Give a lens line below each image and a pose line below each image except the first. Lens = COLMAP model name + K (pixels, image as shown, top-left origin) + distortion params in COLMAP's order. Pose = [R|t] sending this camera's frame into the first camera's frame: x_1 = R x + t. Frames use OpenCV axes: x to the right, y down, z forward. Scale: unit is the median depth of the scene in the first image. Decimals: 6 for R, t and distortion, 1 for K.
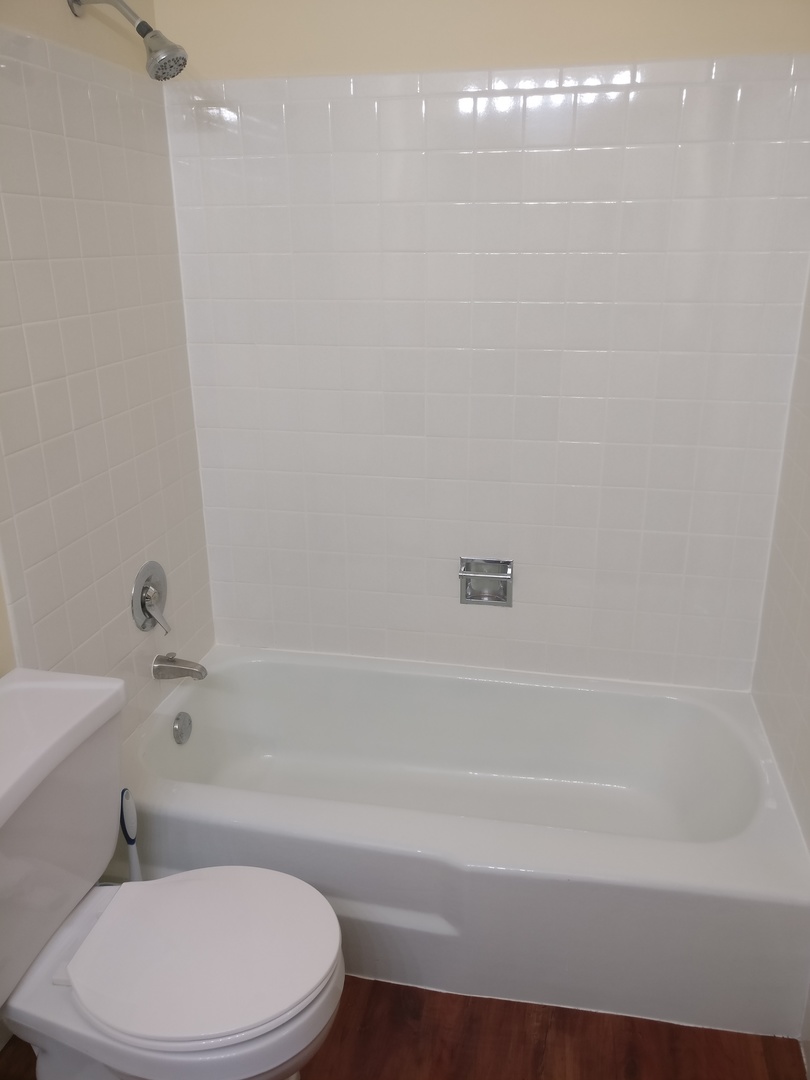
lens RADIAL K [[840.1, 0, 404.4], [0, 840.1, 515.3], [0, 0, 1]] dist [0.009169, 0.008761]
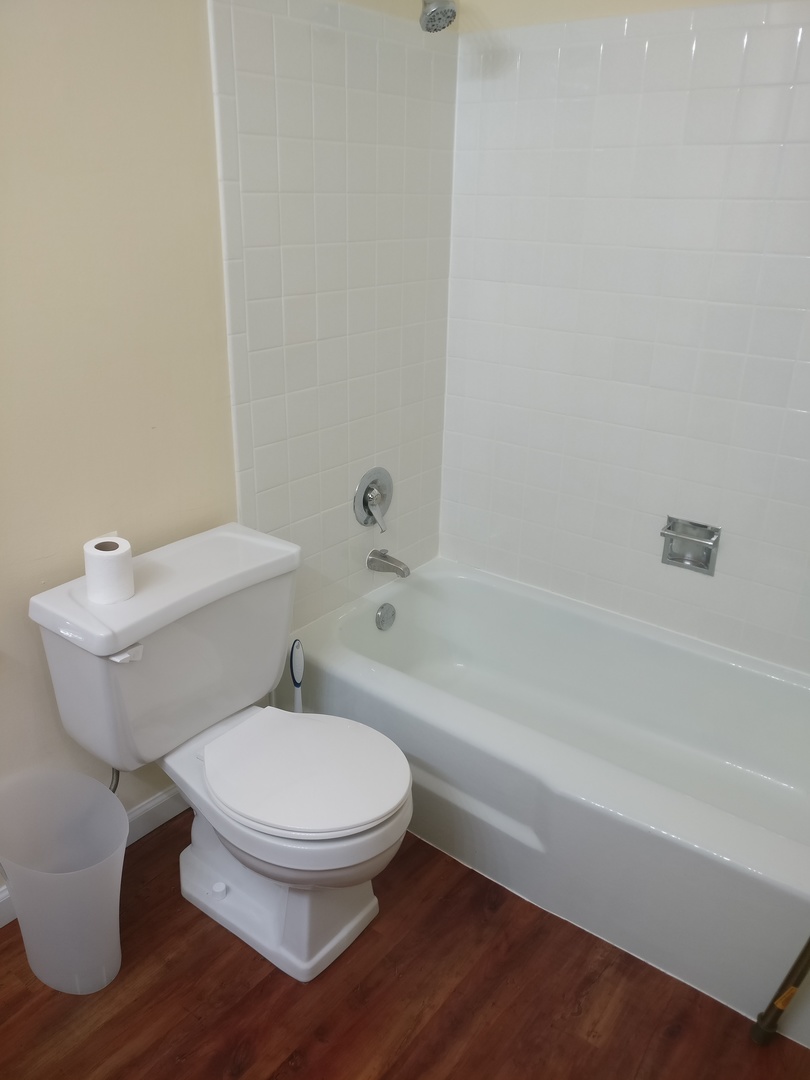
lens RADIAL K [[840.1, 0, 404.4], [0, 840.1, 515.3], [0, 0, 1]] dist [0.009169, 0.008761]
pose [[0.894608, 0.181893, -0.408156, 0.205746], [-0.162643, 0.983295, 0.081715, 0.020655], [0.416201, -0.006719, 0.909248, -0.023803]]
